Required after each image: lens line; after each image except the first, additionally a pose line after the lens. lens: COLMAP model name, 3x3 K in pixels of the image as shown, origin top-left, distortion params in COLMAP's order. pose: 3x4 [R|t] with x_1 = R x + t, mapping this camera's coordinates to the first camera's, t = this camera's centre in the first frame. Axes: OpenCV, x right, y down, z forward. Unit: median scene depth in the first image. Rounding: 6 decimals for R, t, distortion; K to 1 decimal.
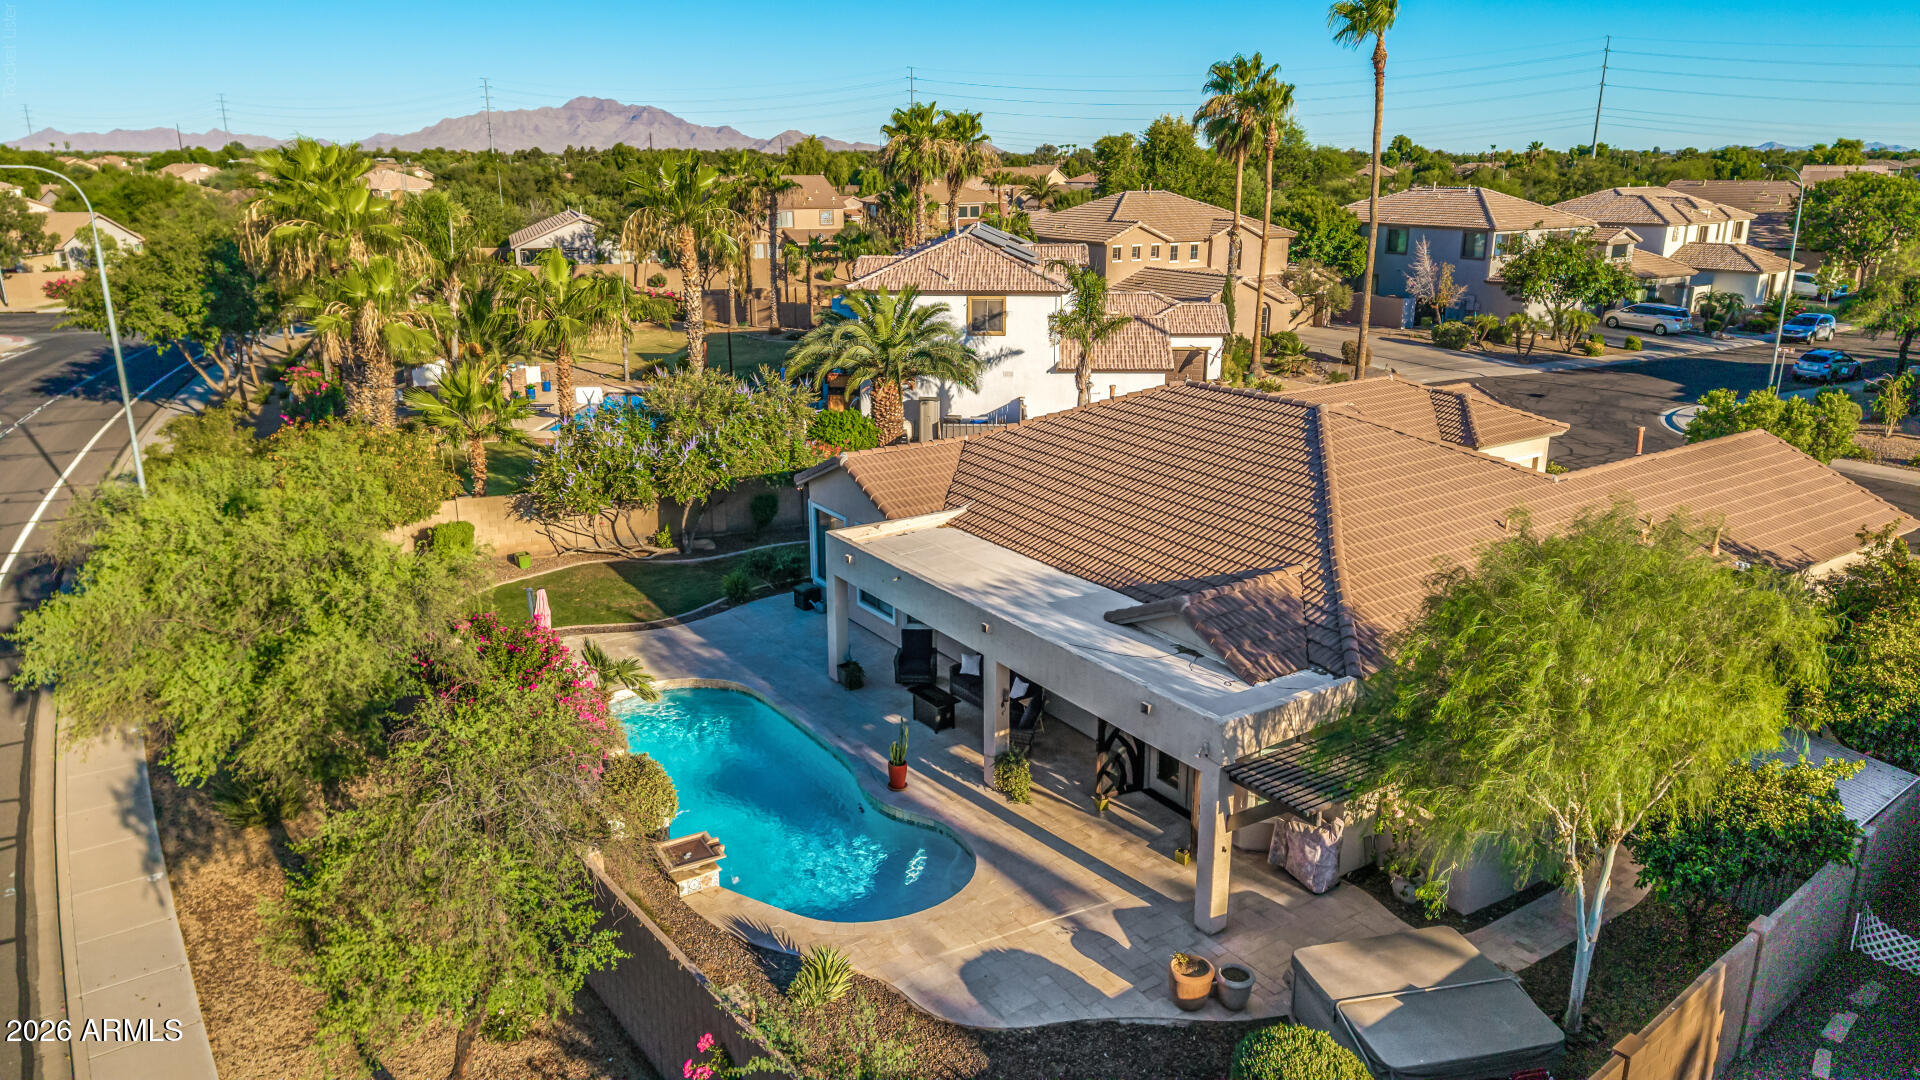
lens RADIAL K [[1277.2, 0, 960.0], [0, 1277.2, 540.0], [0, 0, 1]] dist [0.041879, -0.040086]
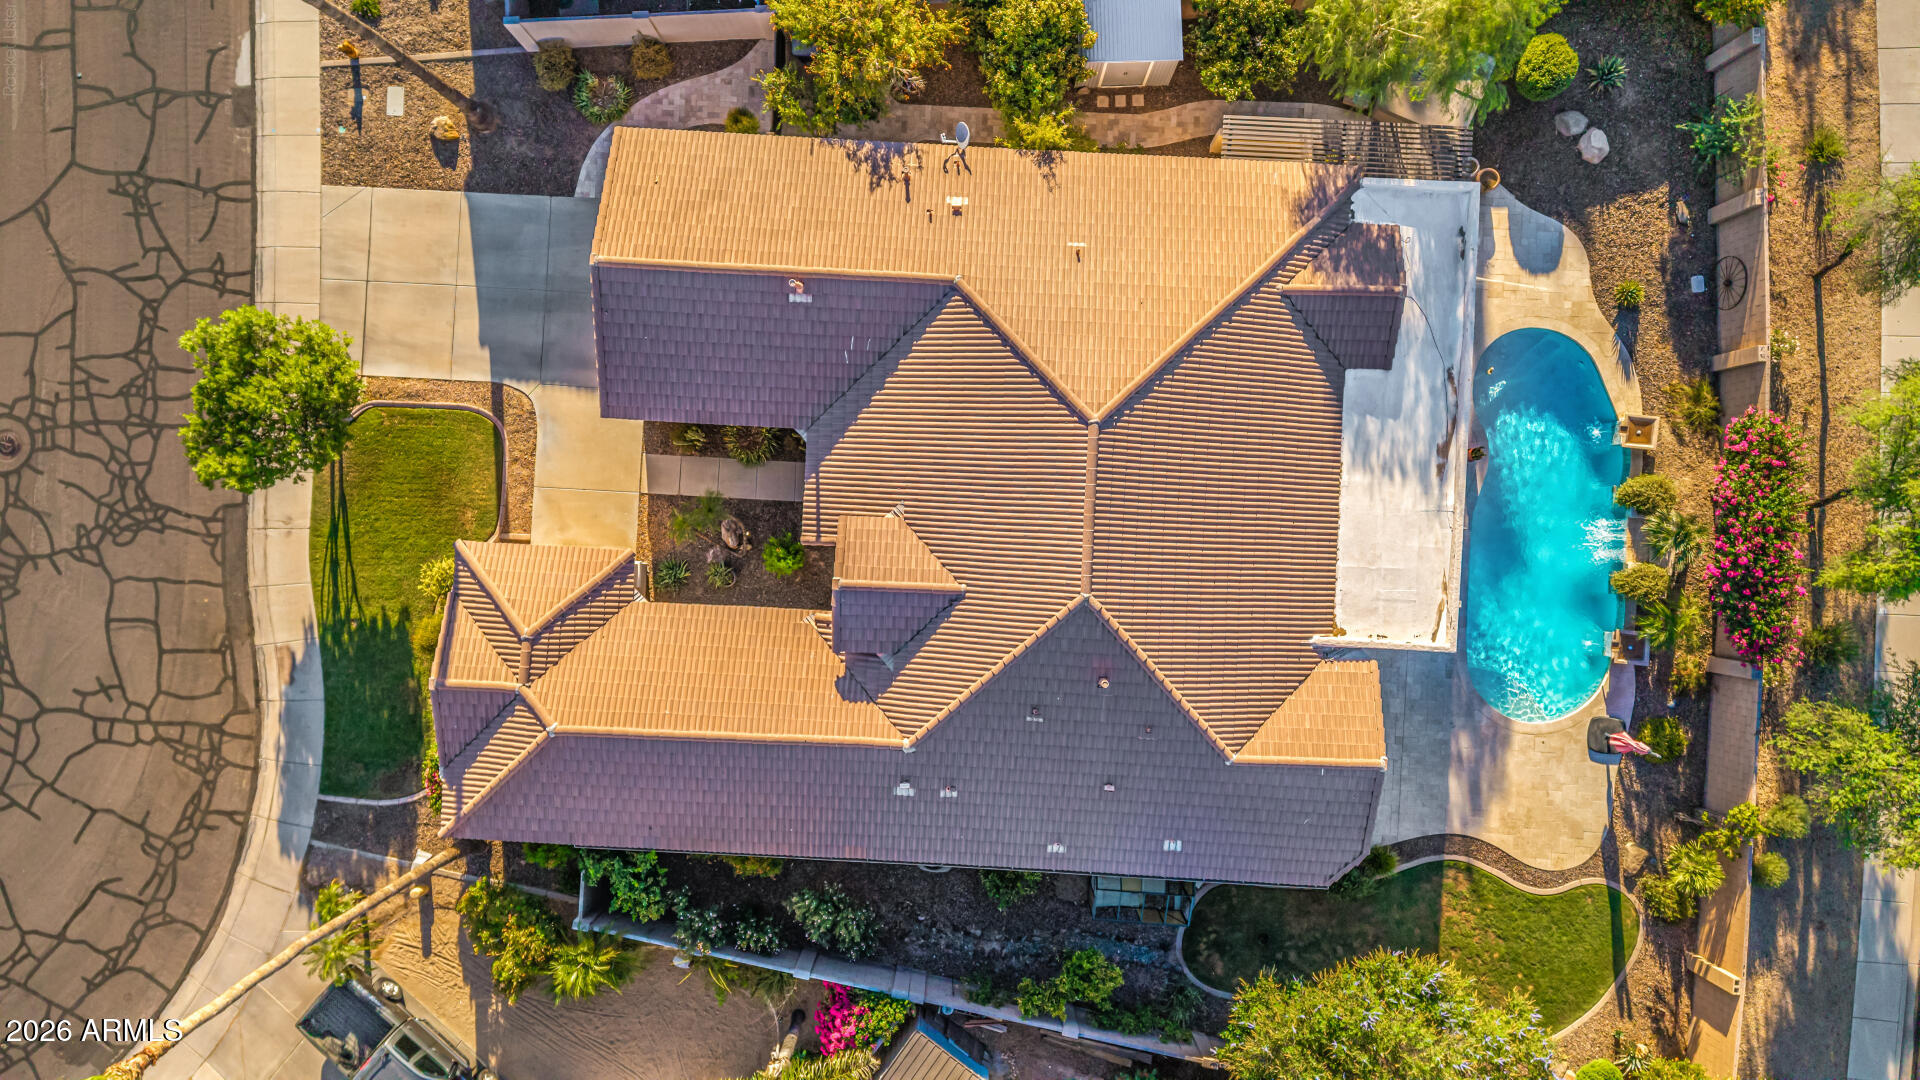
lens RADIAL K [[1277.2, 0, 960.0], [0, 1277.2, 540.0], [0, 0, 1]] dist [0.041879, -0.040086]
pose [[-0.797041, -0.603918, 0.002991, 0.415720], [0.173470, -0.224193, 0.958982, -1.579532], [-0.578476, 0.764866, 0.283452, 1.132196]]
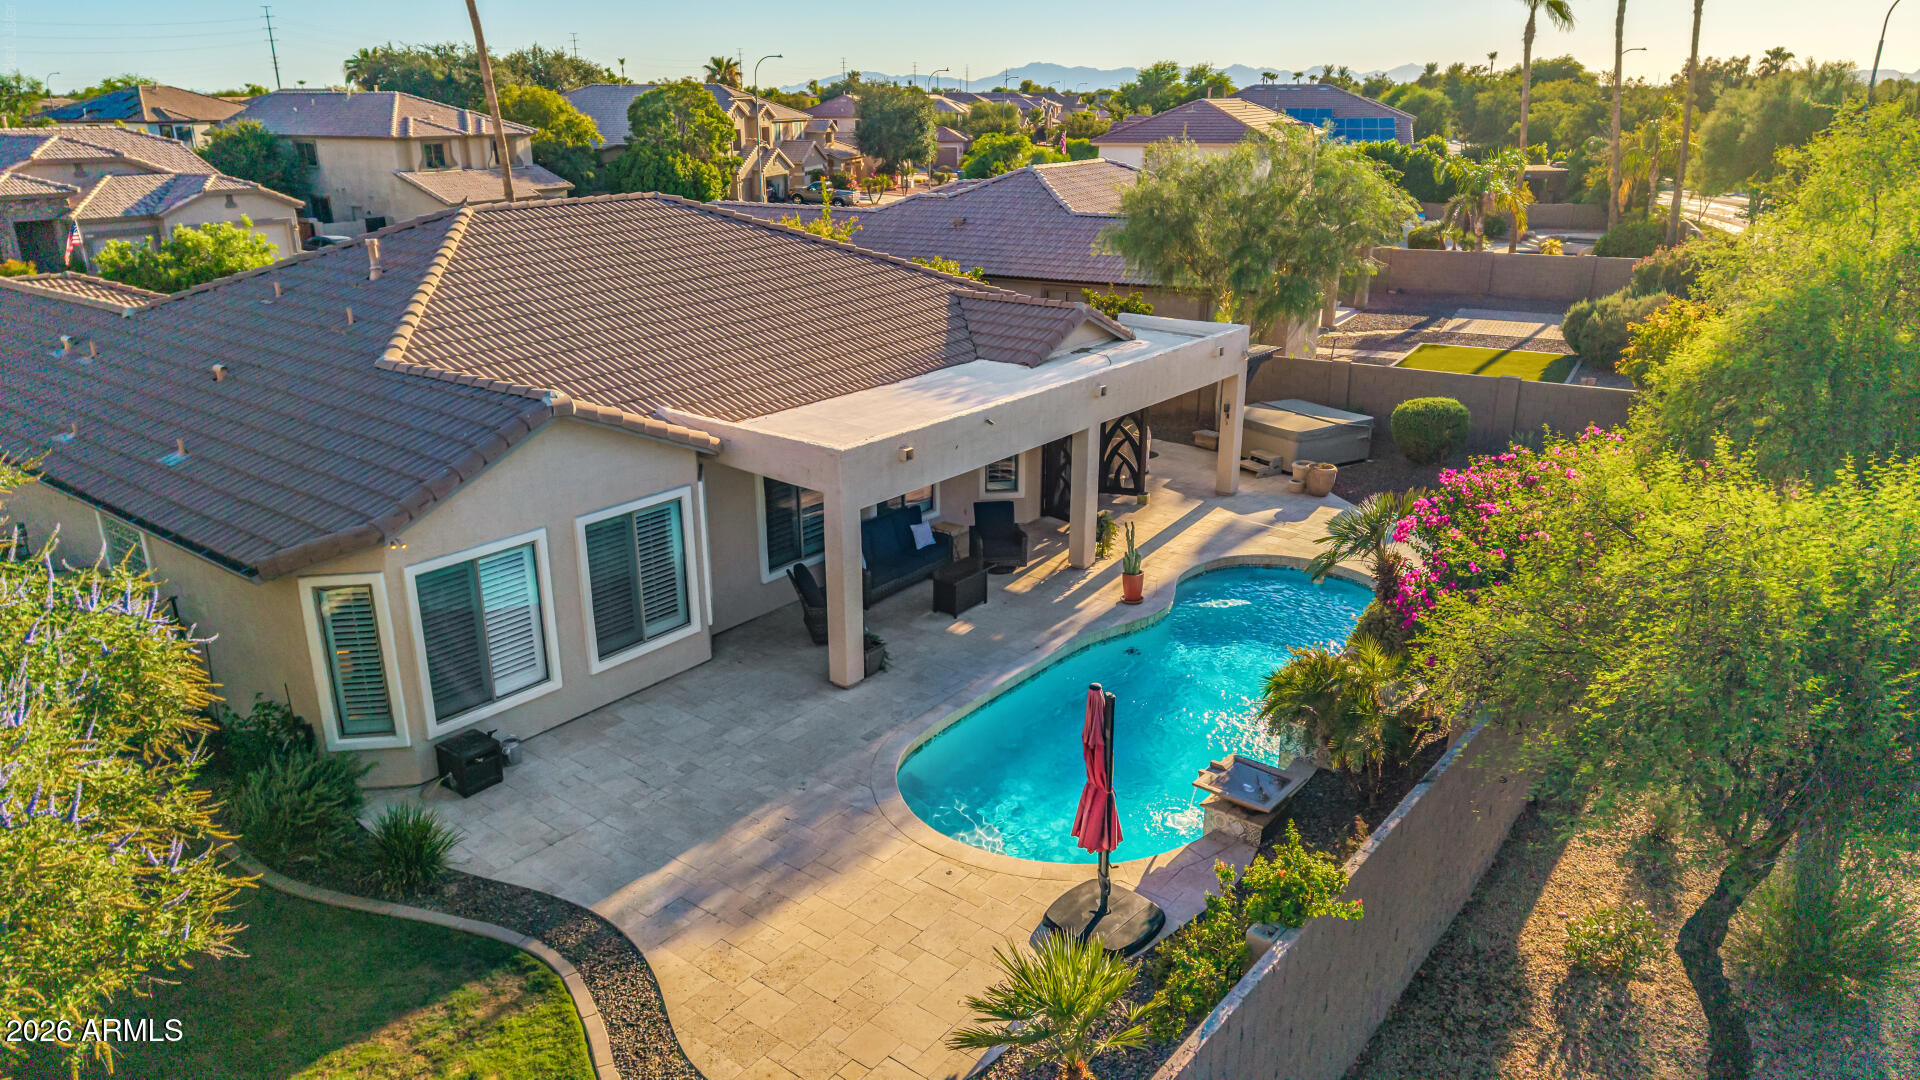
lens RADIAL K [[1277.2, 0, 960.0], [0, 1277.2, 540.0], [0, 0, 1]] dist [0.041879, -0.040086]
pose [[-0.309155, -0.298243, 0.903036, -0.905468], [0.283518, 0.877471, 0.386862, -0.247351], [-0.907767, 0.375628, -0.186718, 1.429840]]
